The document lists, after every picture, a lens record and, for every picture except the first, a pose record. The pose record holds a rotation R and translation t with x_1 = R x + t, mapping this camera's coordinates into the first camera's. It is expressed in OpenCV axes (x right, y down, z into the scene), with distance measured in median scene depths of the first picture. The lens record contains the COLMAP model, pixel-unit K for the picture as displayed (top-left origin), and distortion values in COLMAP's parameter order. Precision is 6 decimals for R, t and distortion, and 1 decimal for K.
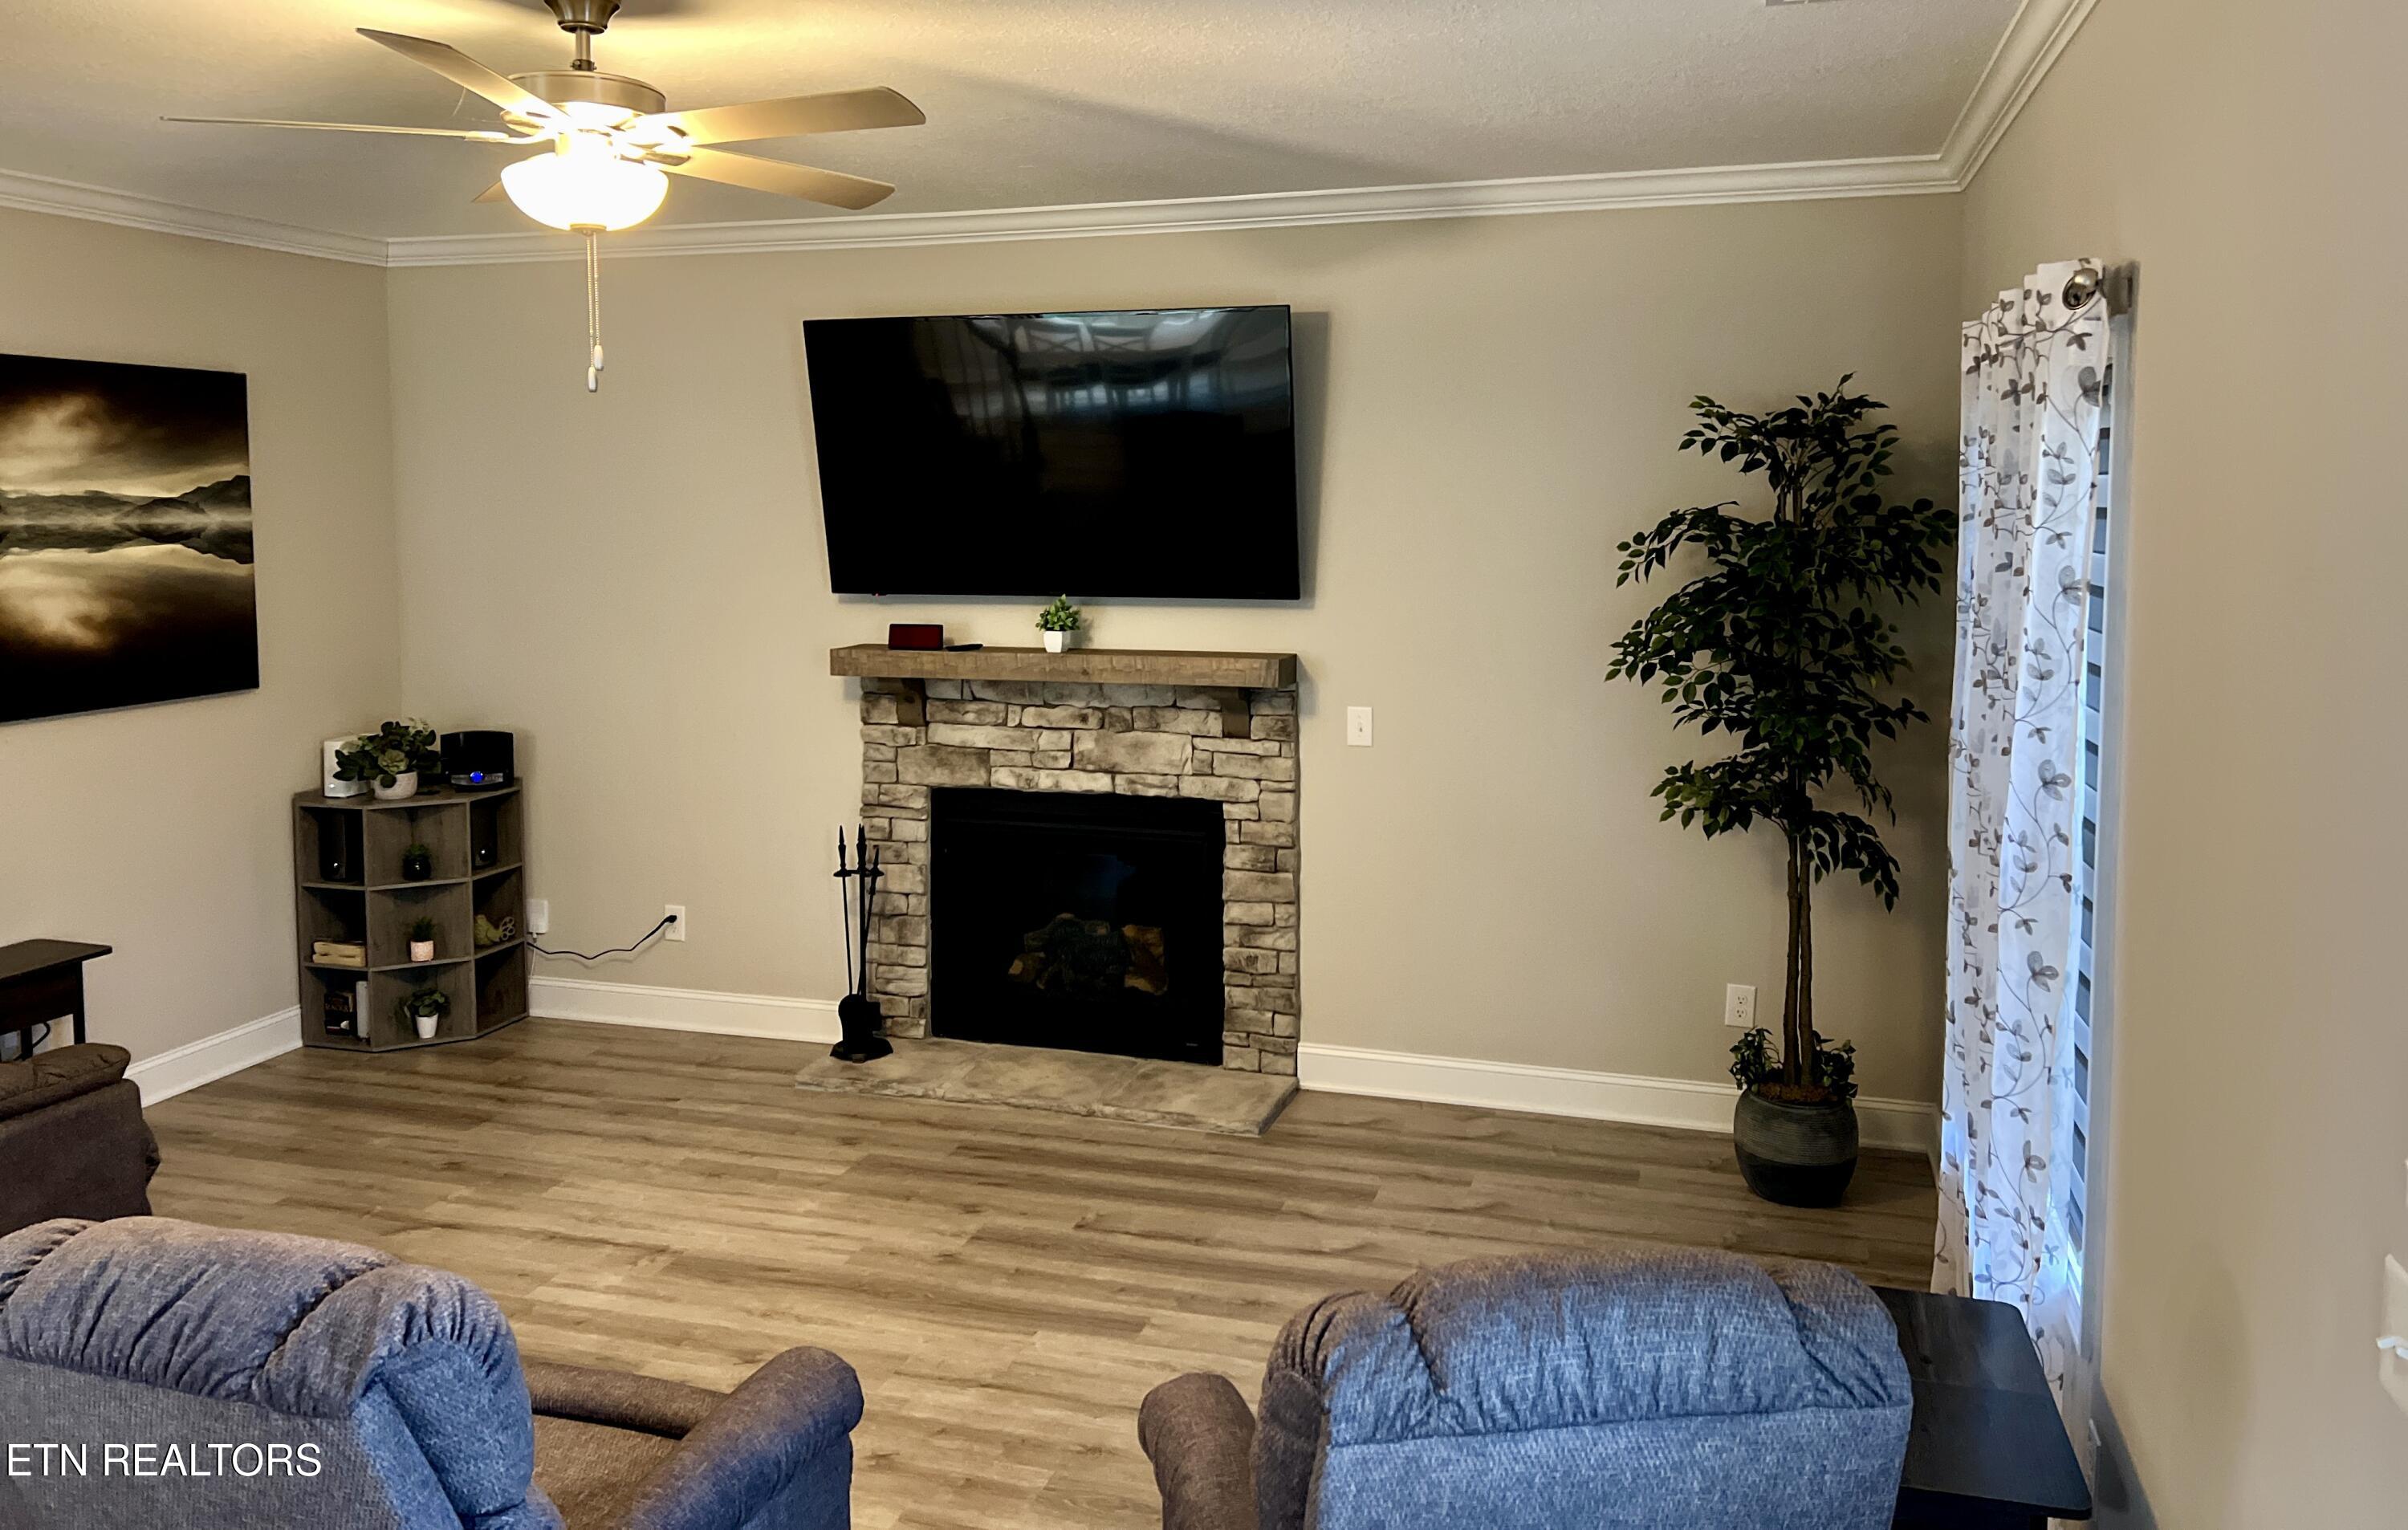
lens RADIAL K [[1820.1, 0, 1208.3], [0, 1820.1, 608.1], [0, 0, 1]] dist [0.057393, -0.025685]
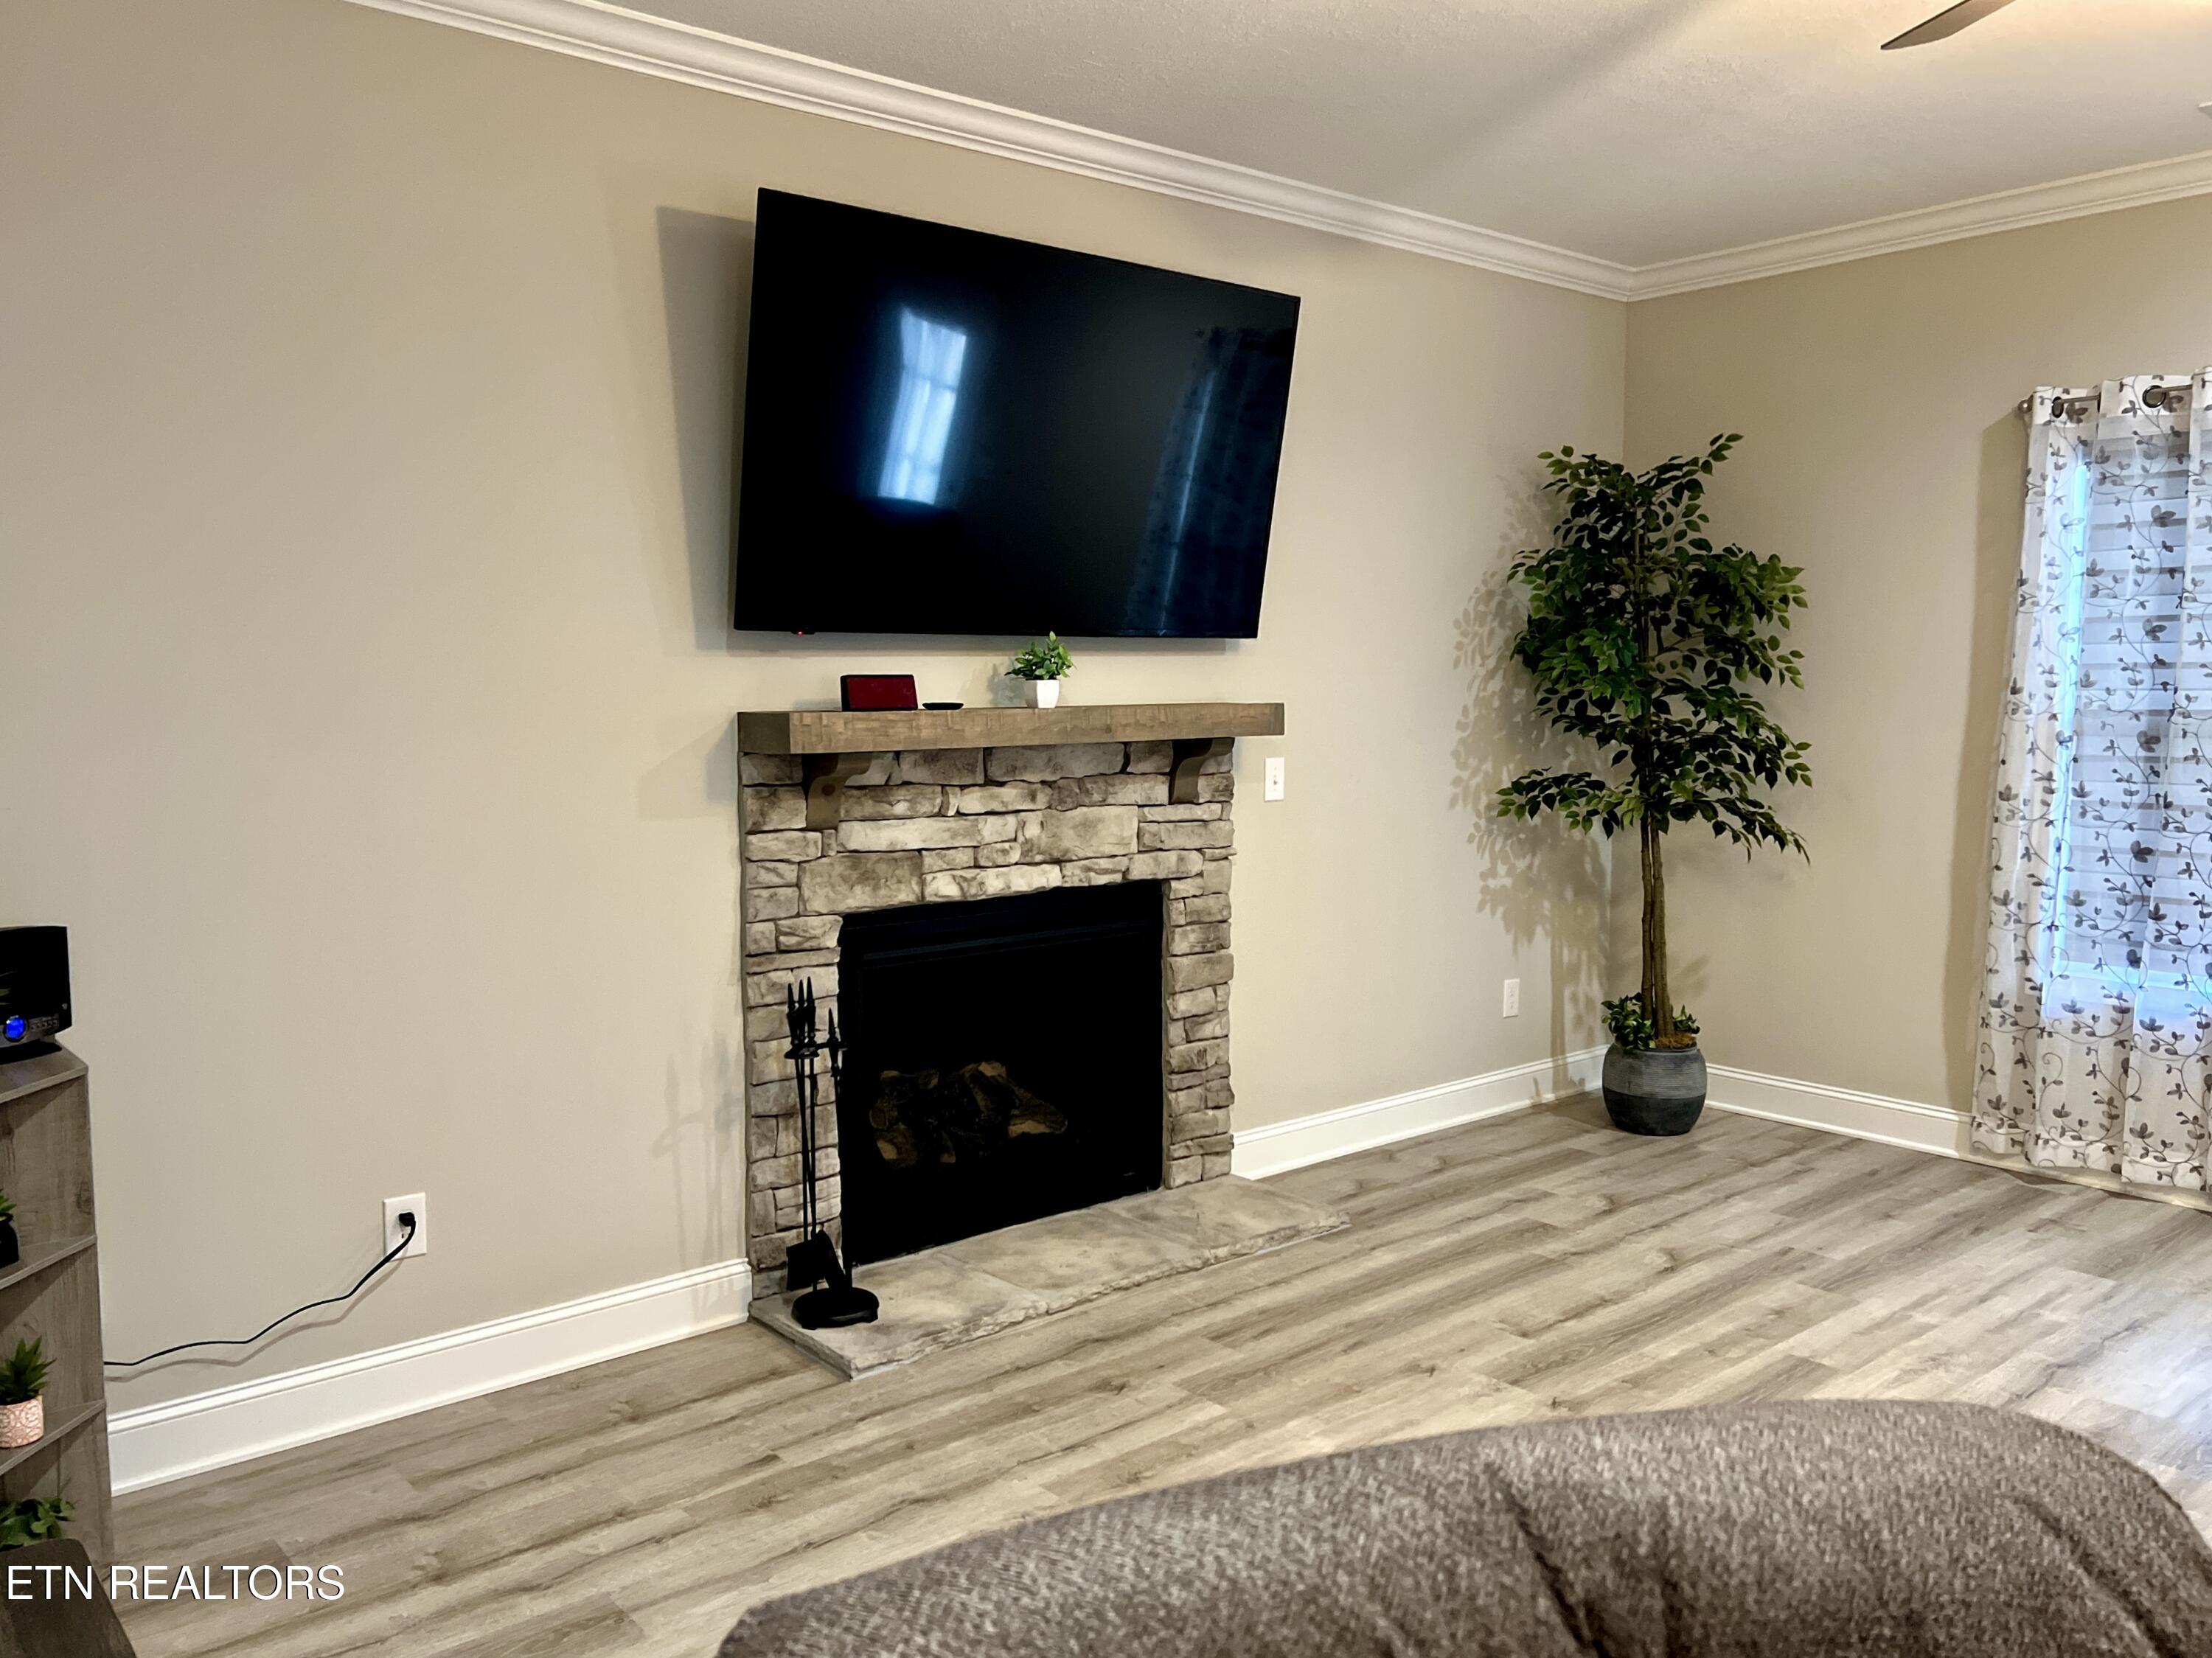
lens RADIAL K [[1672.0, 0, 1093.7], [0, 1672.0, 815.8], [0, 0, 1]] dist [0.051781, -0.055553]
pose [[0.543940, -0.064656, 0.836629, -0.668693], [0.061866, 0.997404, 0.036858, 0.044904], [-0.836840, 0.031711, 0.546528, 0.596525]]
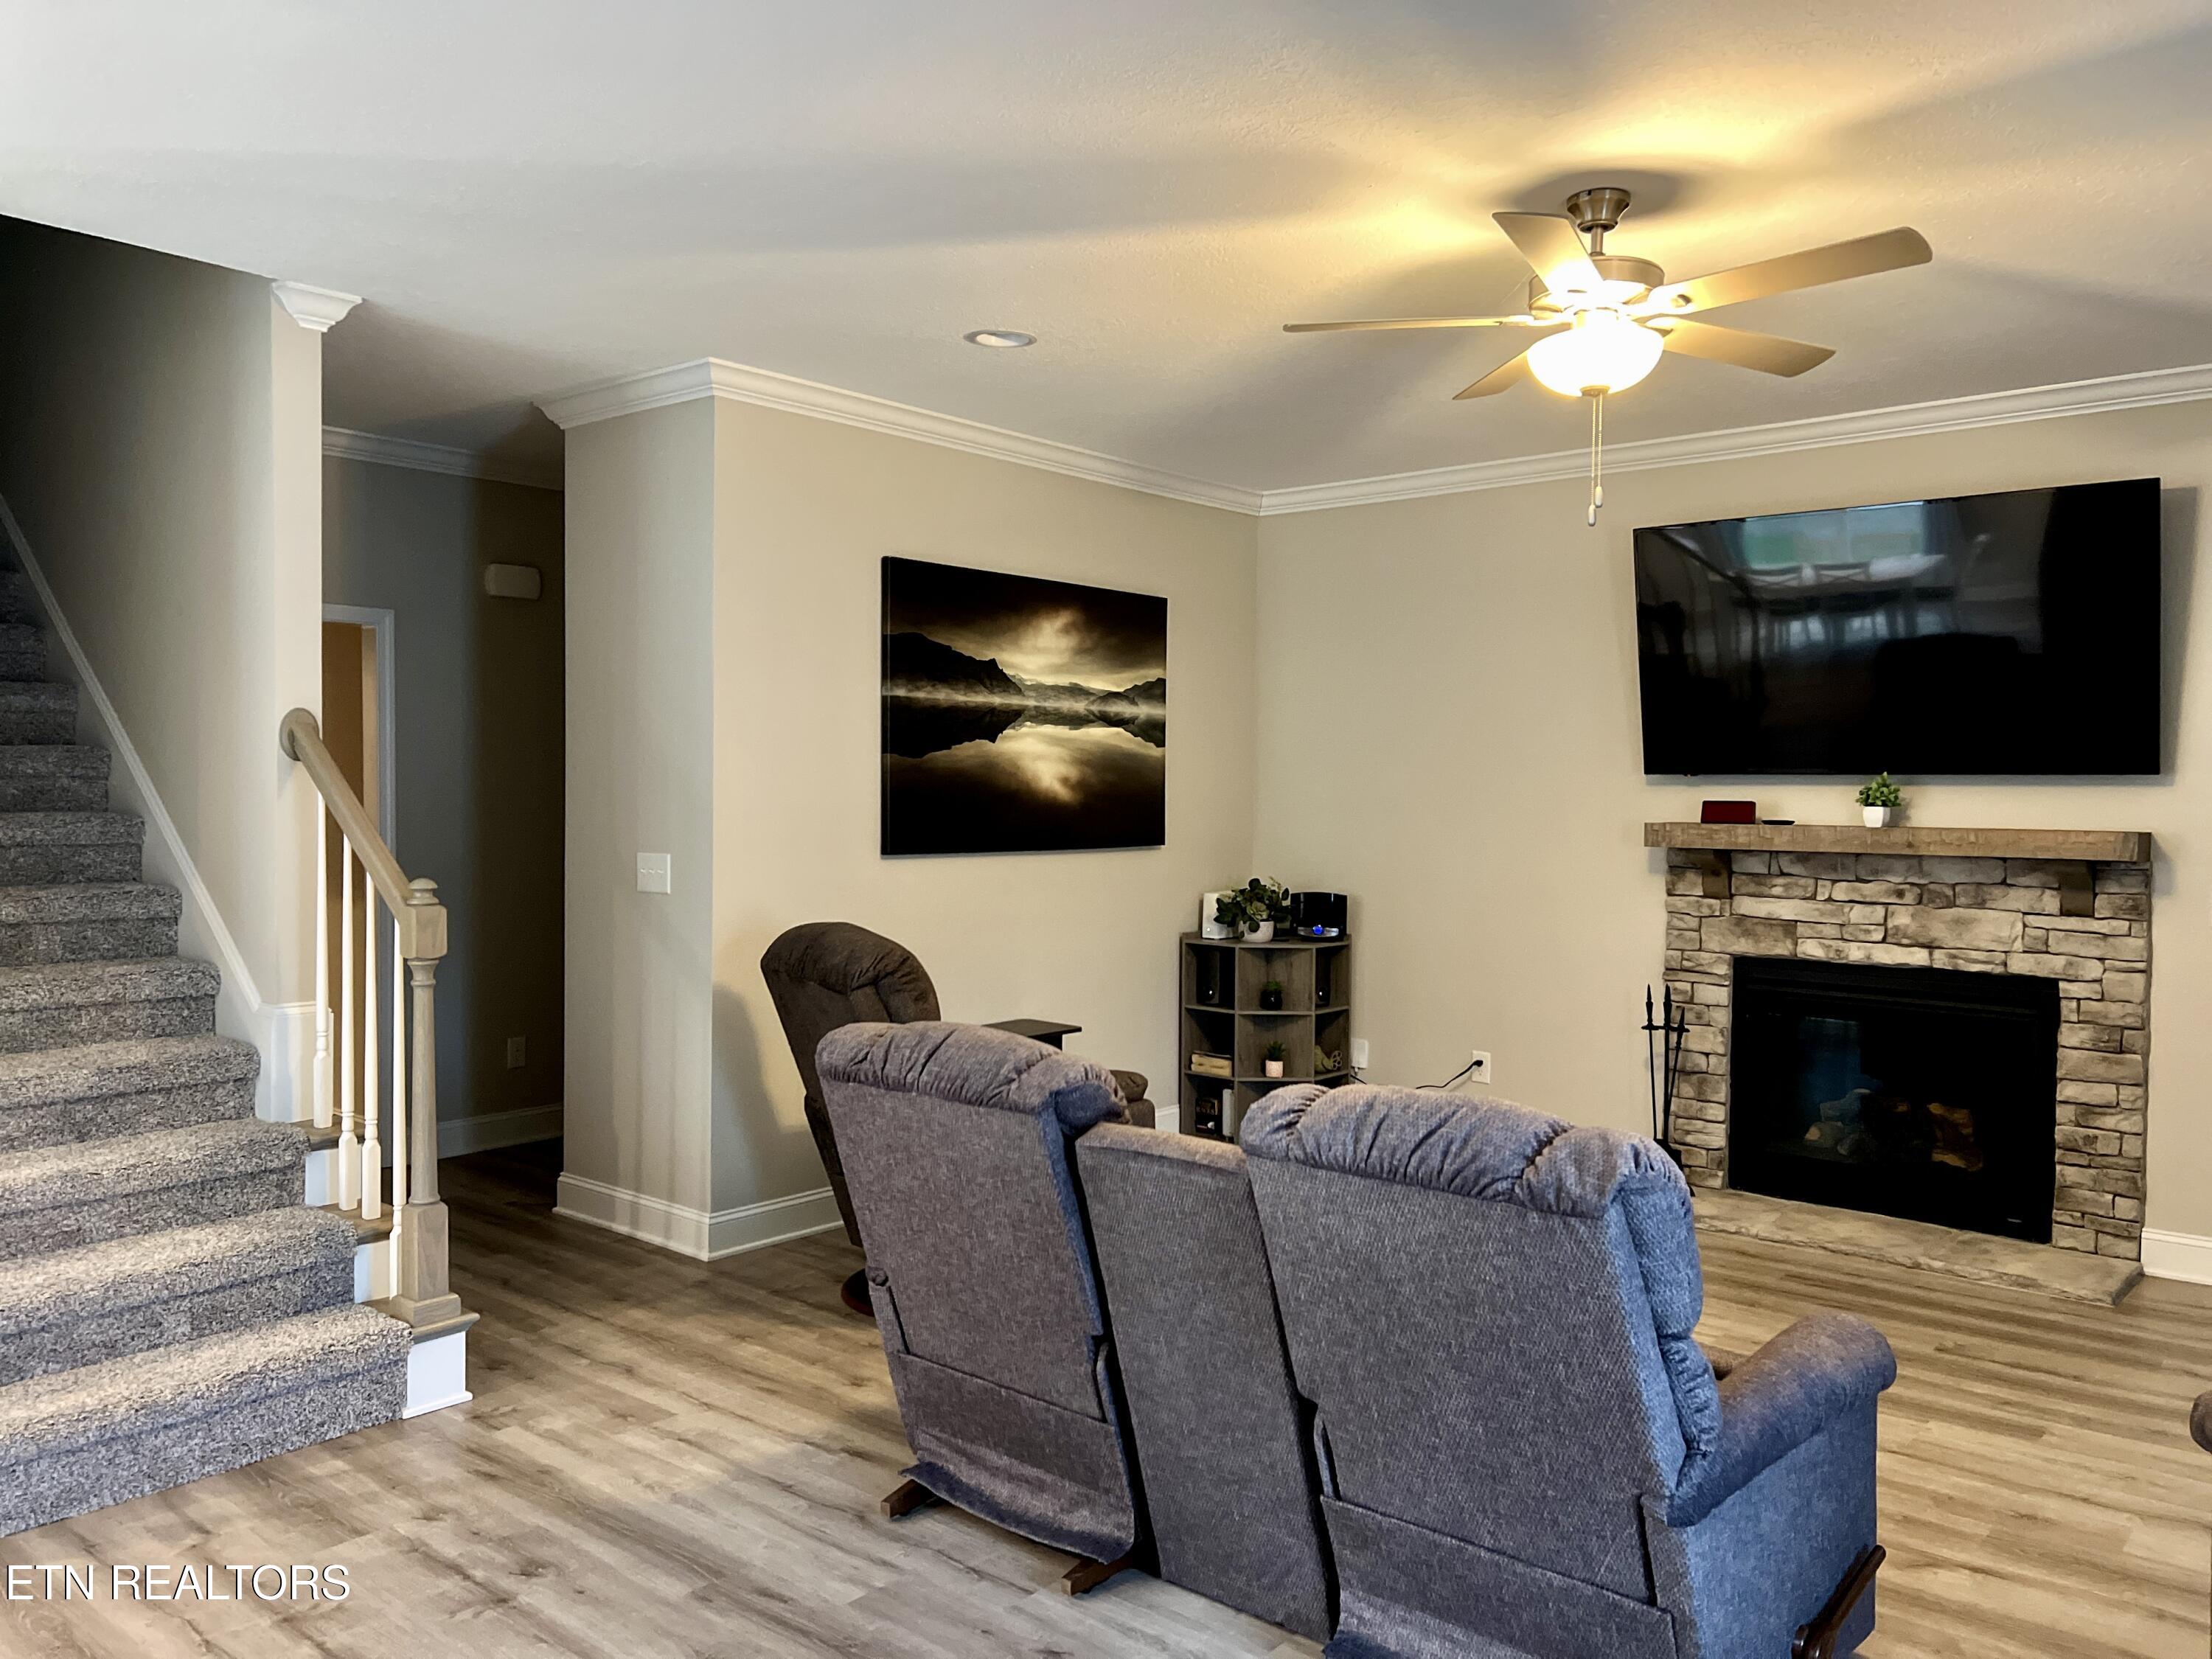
lens RADIAL K [[1672.2, 0, 1079.1], [0, 1672.2, 822.4], [0, 0, 1]] dist [0.051781, -0.055553]
pose [[0.914790, 0.021937, -0.403333, -0.111914], [-0.039671, 0.998576, -0.035663, 0.074248], [0.401977, 0.048625, 0.914358, -0.076276]]
